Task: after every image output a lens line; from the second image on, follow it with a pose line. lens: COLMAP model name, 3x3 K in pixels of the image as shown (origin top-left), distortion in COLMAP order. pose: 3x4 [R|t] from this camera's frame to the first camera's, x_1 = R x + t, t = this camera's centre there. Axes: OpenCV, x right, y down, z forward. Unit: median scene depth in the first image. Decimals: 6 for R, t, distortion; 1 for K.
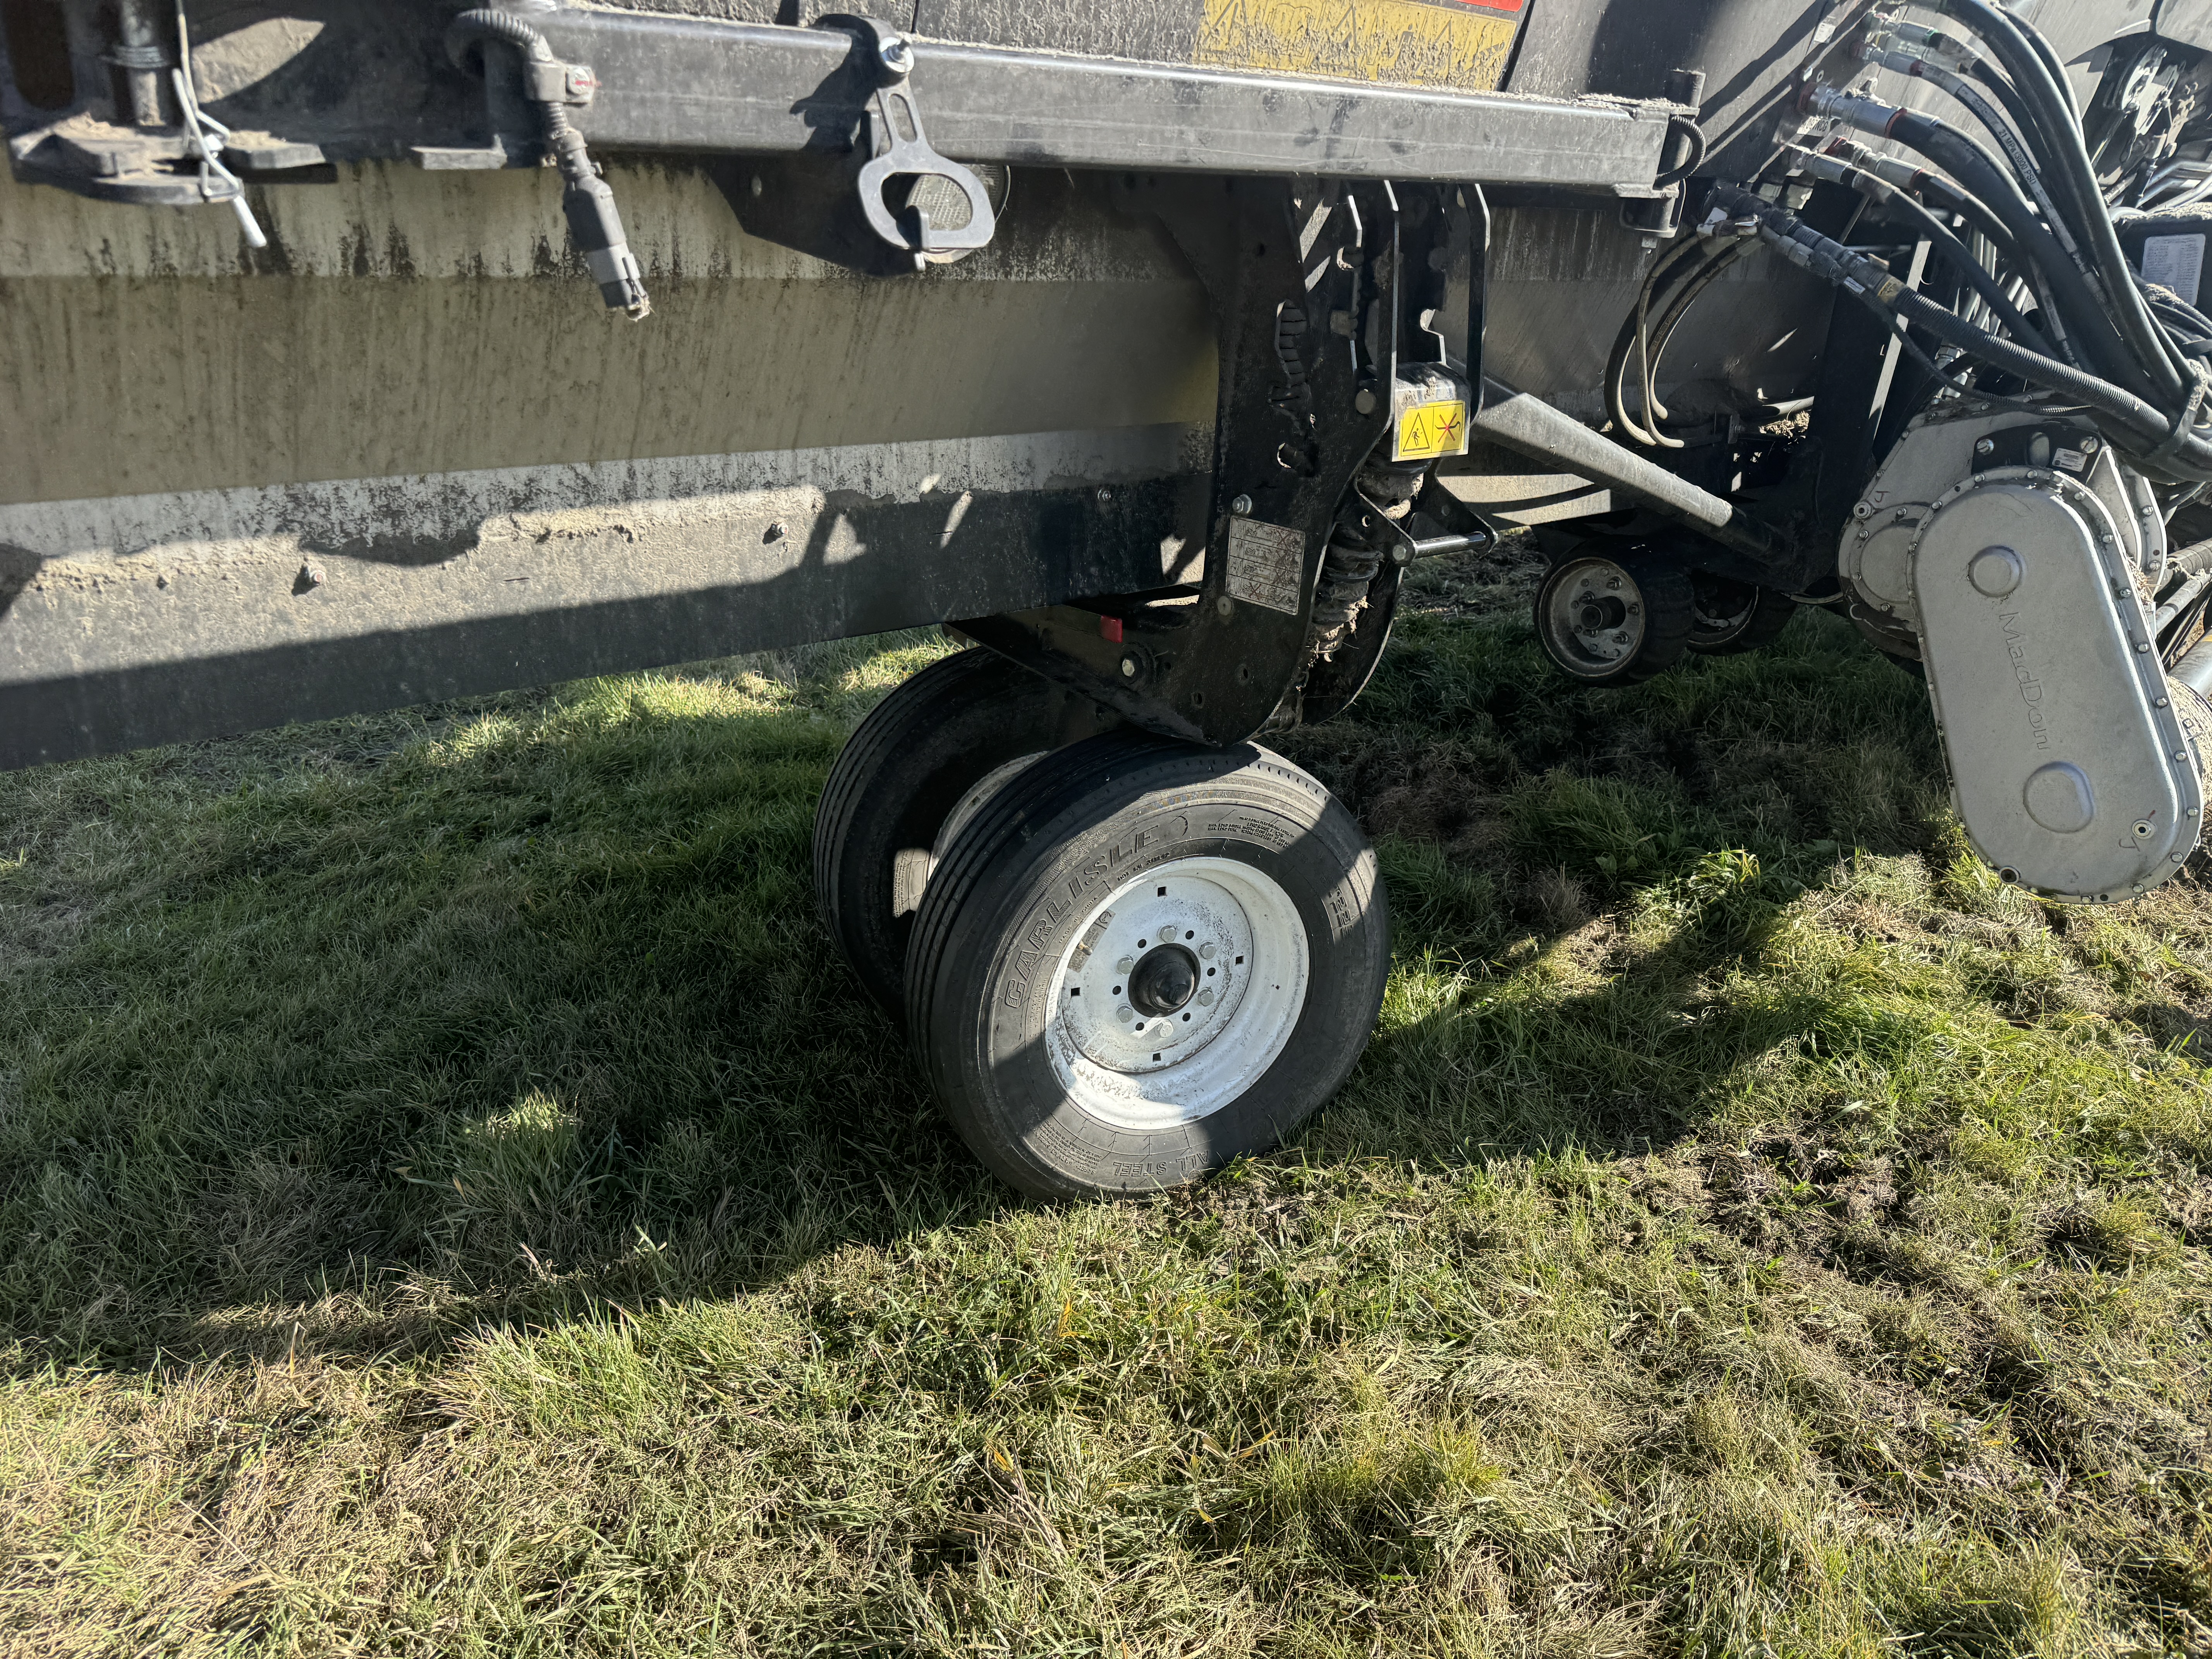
lens RADIAL K [[1564.6, 0, 1102.5], [0, 1564.6, 836.1], [0, 0, 1]] dist [0.092957, -0.130241]
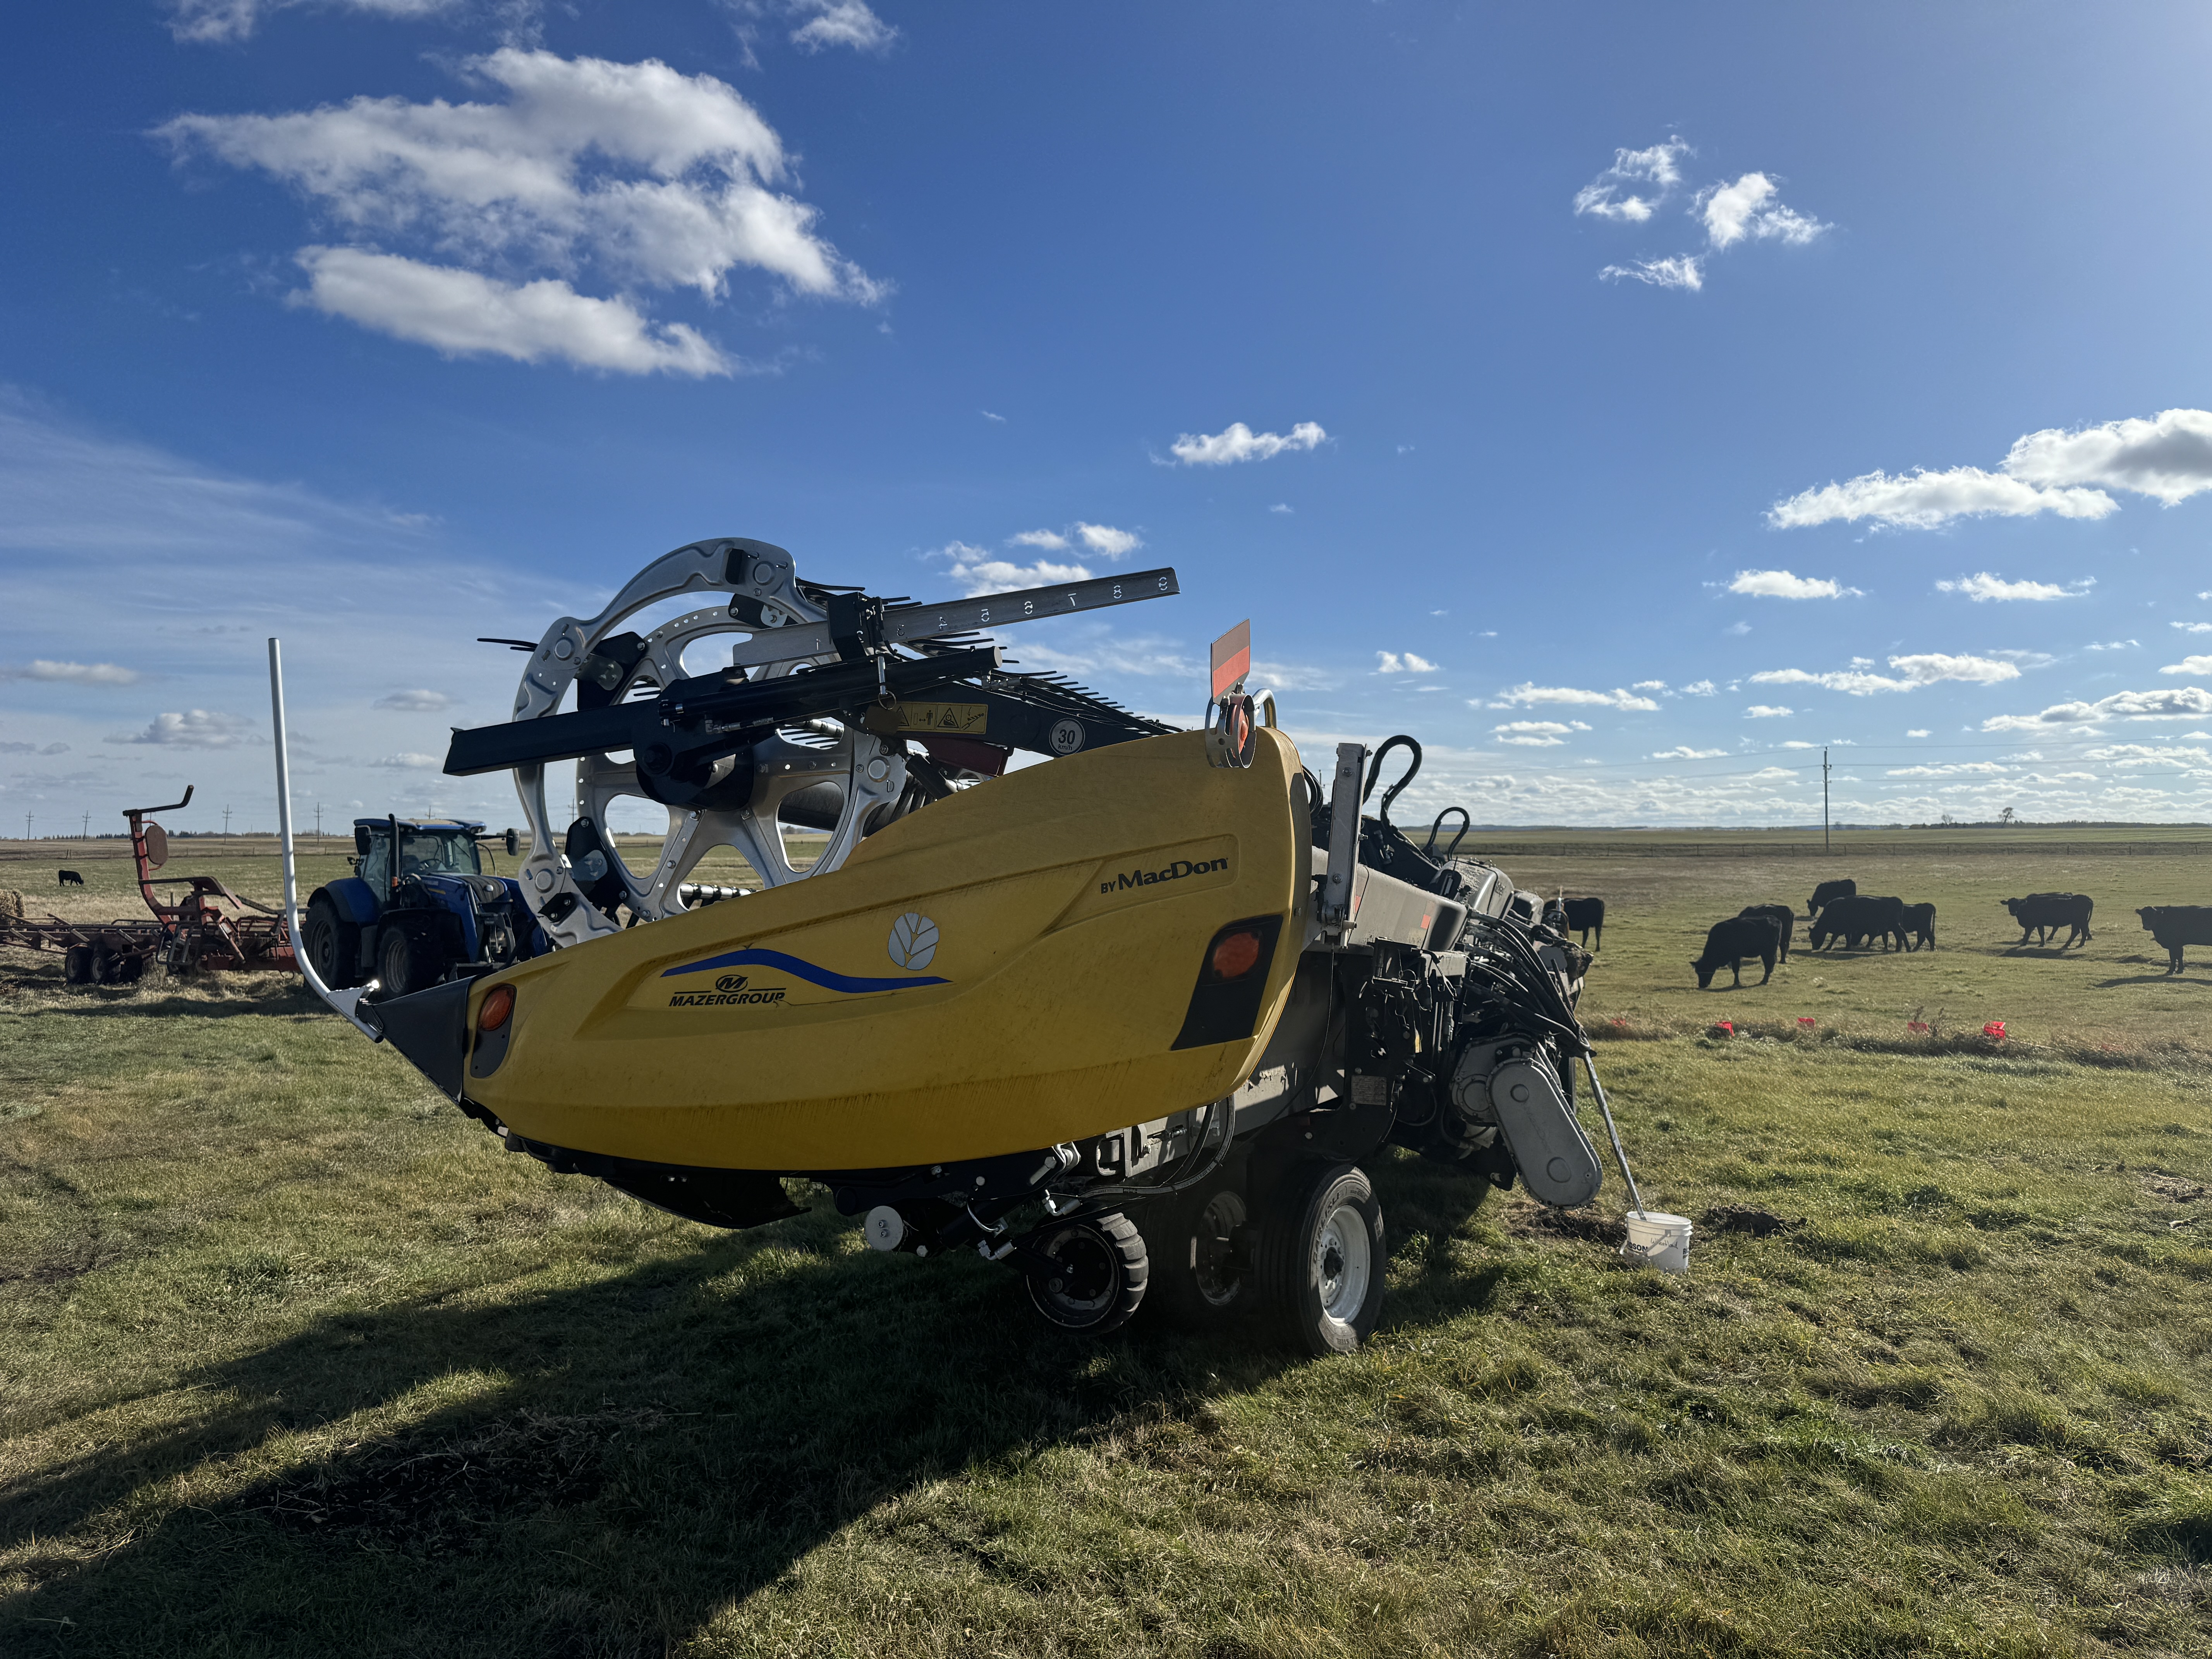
lens RADIAL K [[1613.5, 0, 1150.9], [0, 1613.5, 925.9], [0, 0, 1]] dist [0.123363, -0.212376]
pose [[0.846100, 0.004456, 0.533006, -1.633289], [0.196282, 0.927093, -0.319330, 0.374561], [-0.495569, 0.374804, 0.783539, -1.116388]]
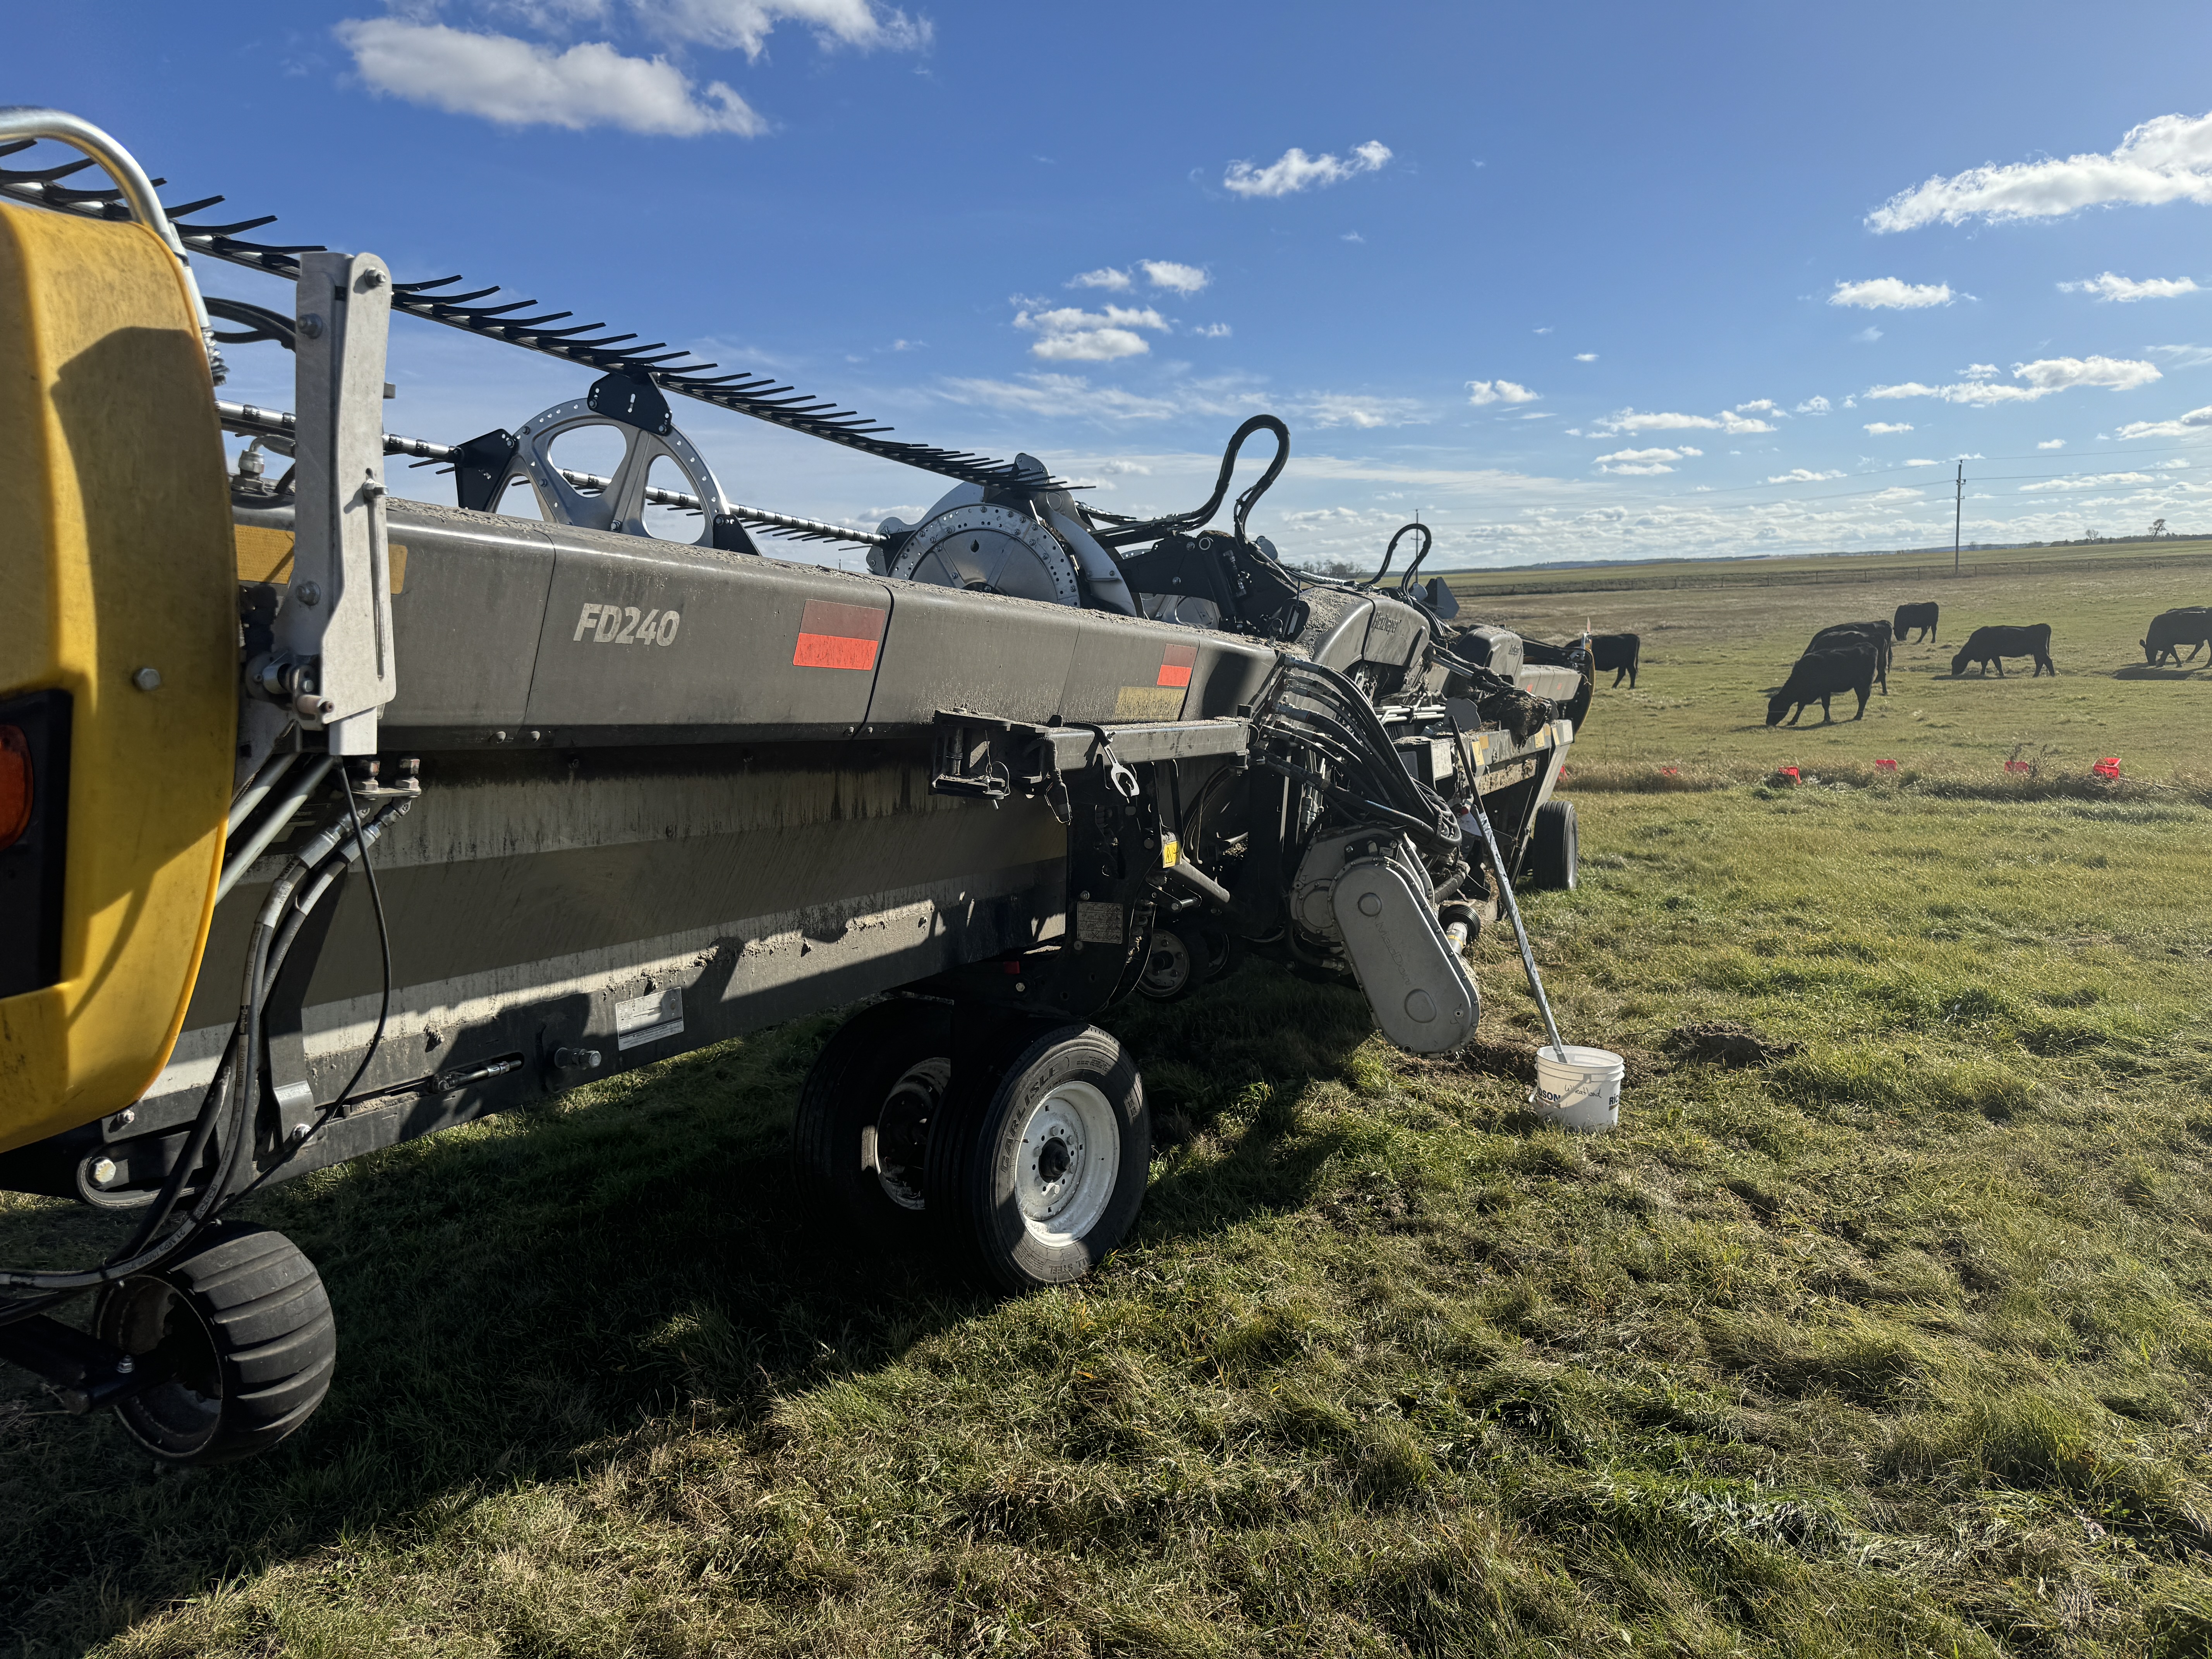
lens RADIAL K [[1564.6, 0, 1102.5], [0, 1564.6, 836.1], [0, 0, 1]] dist [0.092957, -0.130241]
pose [[0.894630, -0.068783, 0.441481, -0.704347], [0.194003, 0.949878, -0.245142, 0.198637], [-0.402492, 0.304960, 0.863134, -0.720230]]
